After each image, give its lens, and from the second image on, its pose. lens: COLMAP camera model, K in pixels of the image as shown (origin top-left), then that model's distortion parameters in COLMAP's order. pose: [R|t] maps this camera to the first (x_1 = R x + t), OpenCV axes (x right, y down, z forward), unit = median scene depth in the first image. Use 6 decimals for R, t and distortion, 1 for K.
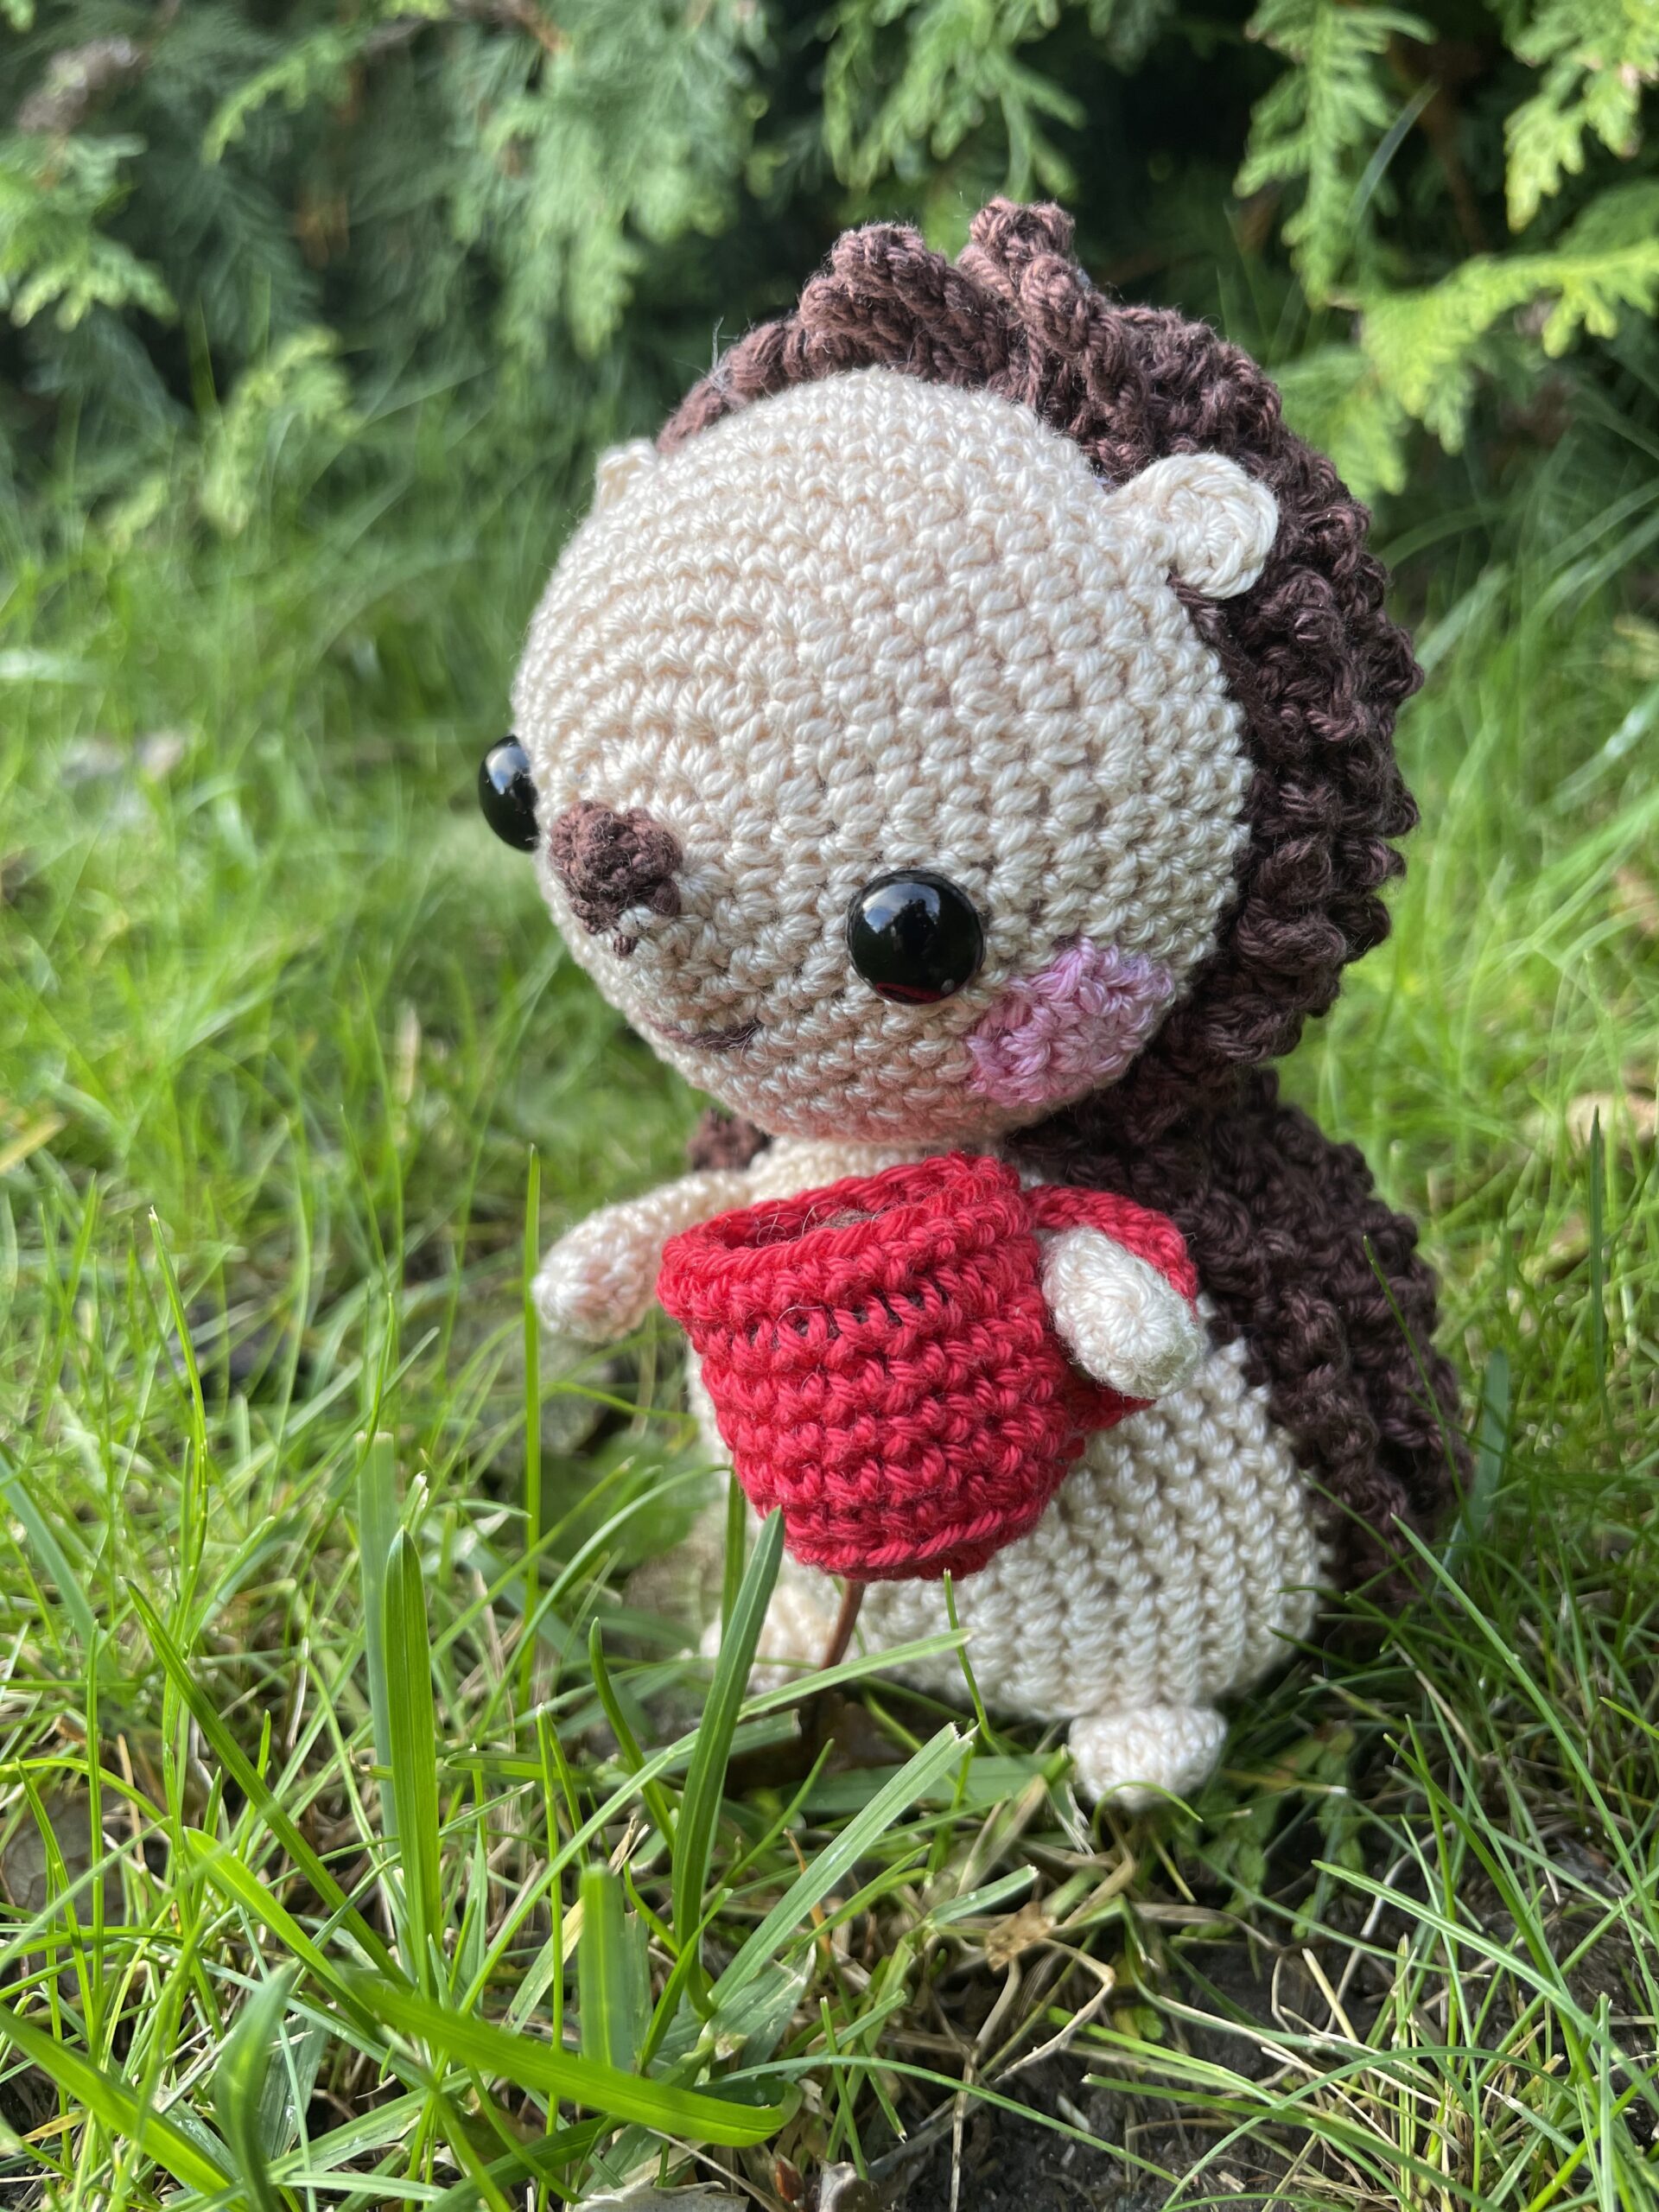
lens RADIAL K [[1706.3, 0, 829.5], [0, 1706.3, 1106.0], [0, 0, 1]] dist [-0.002522, -0.005444]
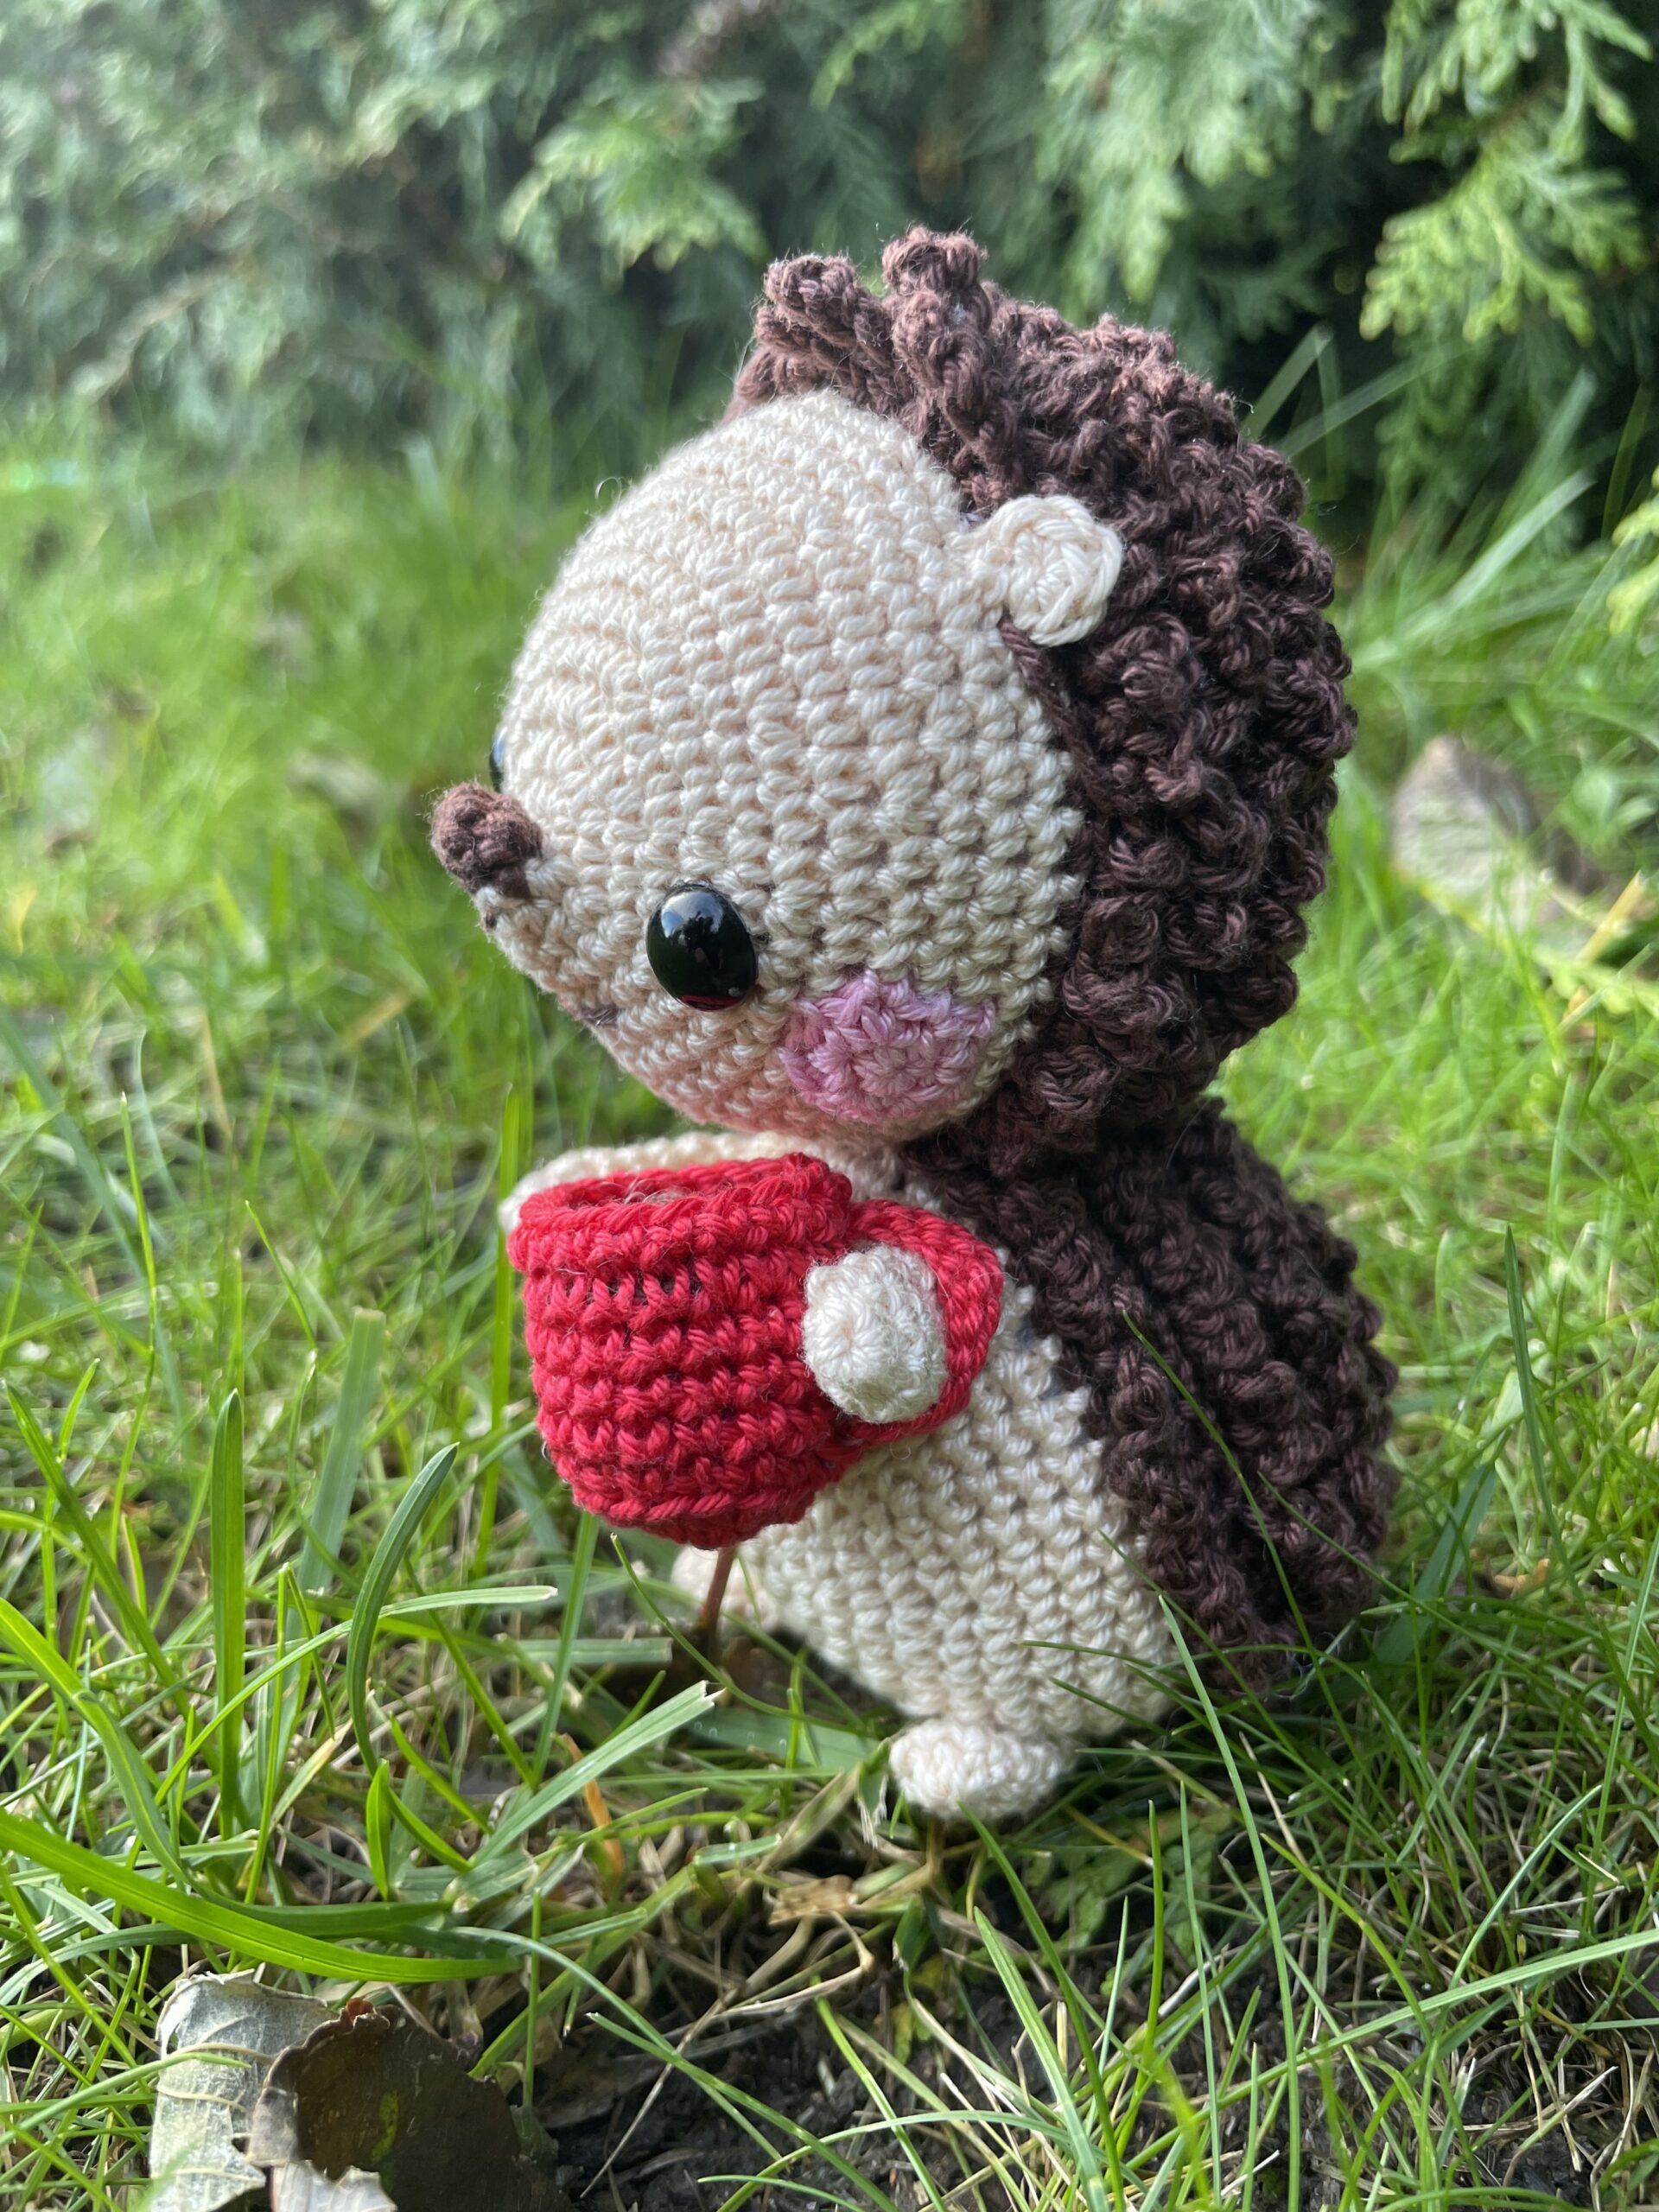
lens RADIAL K [[1690.0, 0, 829.5], [0, 1690.0, 1106.0], [0, 0, 1]] dist [0.003449, -0.006832]
pose [[0.934136, 0.161128, -0.318478, 0.462858], [-0.148458, 0.986856, 0.063836, -0.078778], [0.324578, -0.012350, 0.945778, 0.032949]]
